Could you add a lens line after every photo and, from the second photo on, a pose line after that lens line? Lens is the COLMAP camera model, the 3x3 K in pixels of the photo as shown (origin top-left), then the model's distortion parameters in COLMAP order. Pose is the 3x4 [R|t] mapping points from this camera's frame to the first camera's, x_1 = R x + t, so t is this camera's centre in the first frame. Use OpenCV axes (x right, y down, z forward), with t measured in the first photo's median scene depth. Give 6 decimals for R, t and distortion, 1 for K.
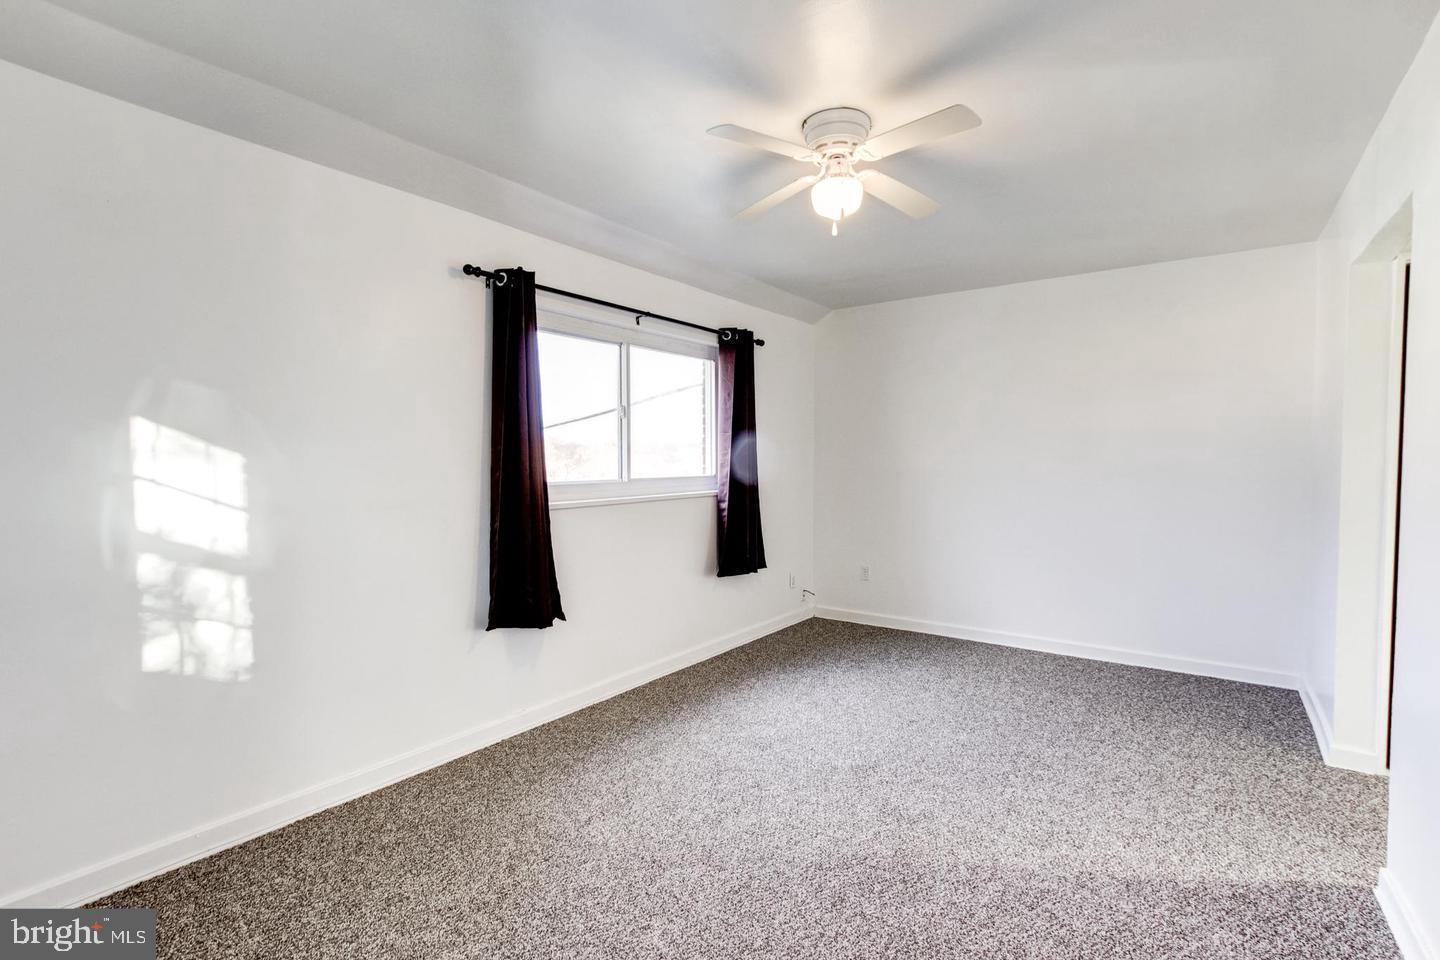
lens RADIAL K [[672.2, 0, 730.7], [0, 672.2, 485.1], [0, 0, 1]] dist [-0.022621, 0.007363]
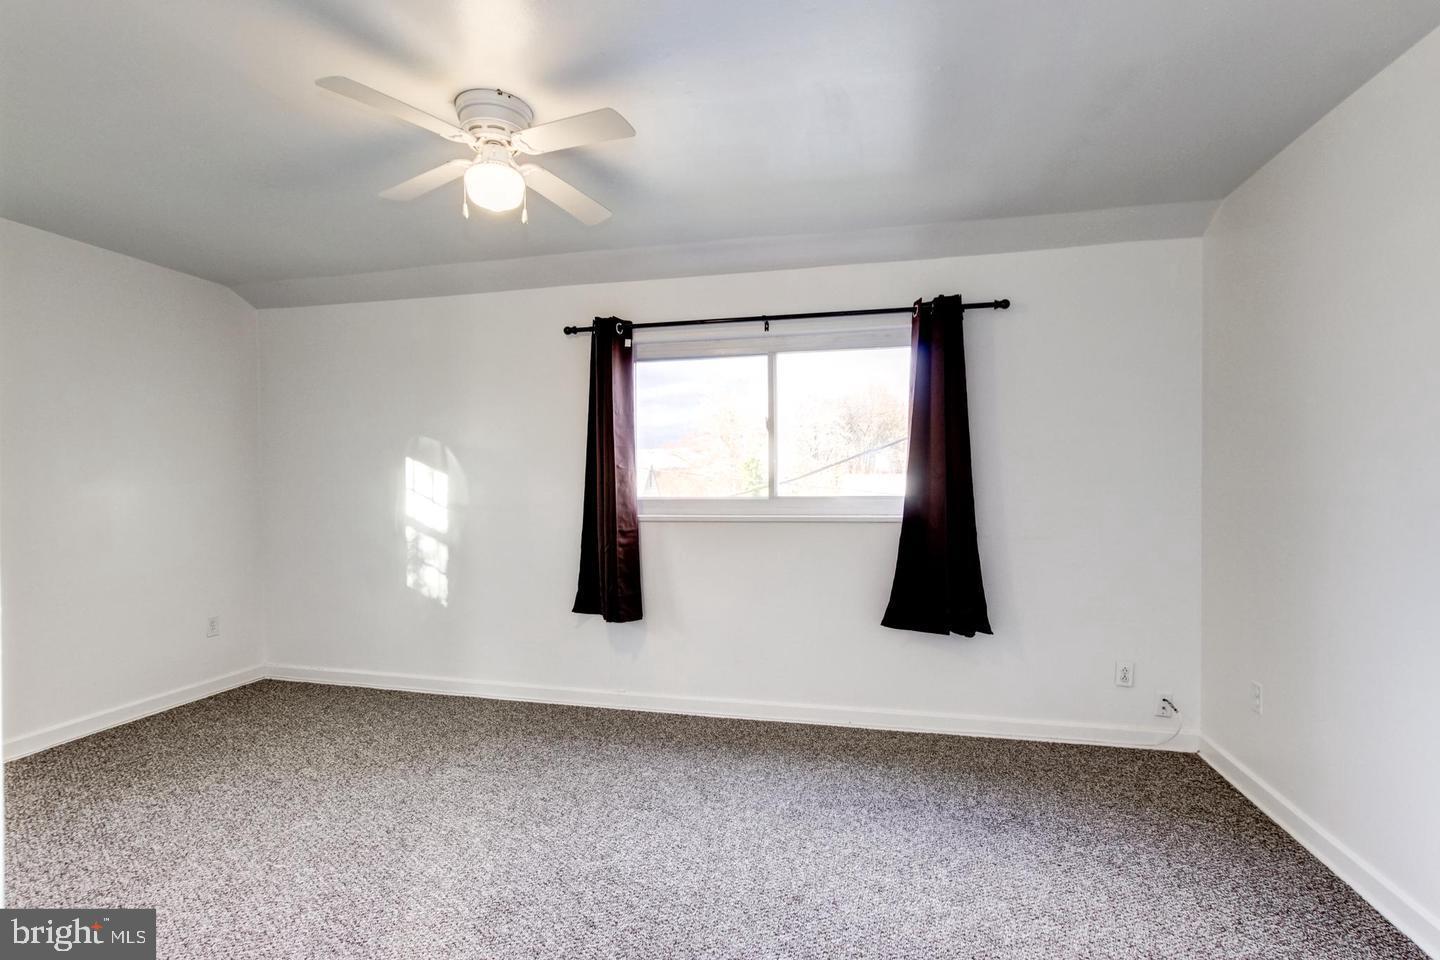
lens RADIAL K [[672.2, 0, 730.7], [0, 672.2, 485.1], [0, 0, 1]] dist [-0.022621, 0.007363]
pose [[0.378076, 0.009329, -0.925727, 0.792905], [-0.030875, 0.999520, -0.002537, -0.024082], [0.925259, 0.029541, 0.378183, 0.682962]]
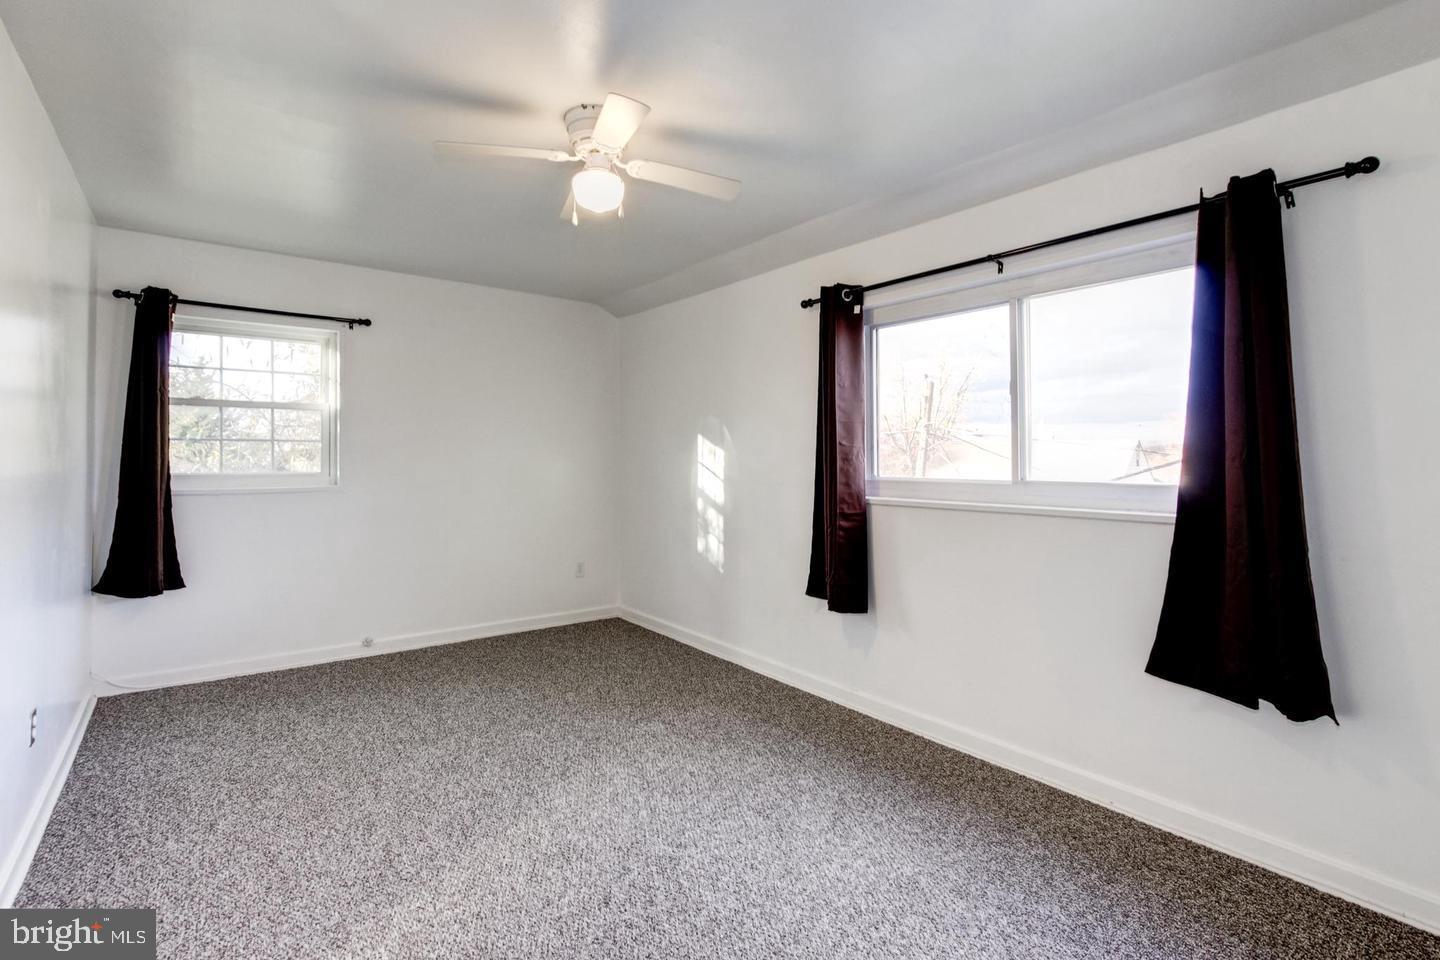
lens RADIAL K [[690.0, 0, 720.6], [0, 690.0, 442.8], [0, 0, 1]] dist [-0.013099, 0.000916]
pose [[-0.300218, -0.017418, -0.953712, 0.761230], [-0.039015, 0.999221, -0.005968, -0.038547], [0.953072, 0.035417, -0.300663, 1.052274]]
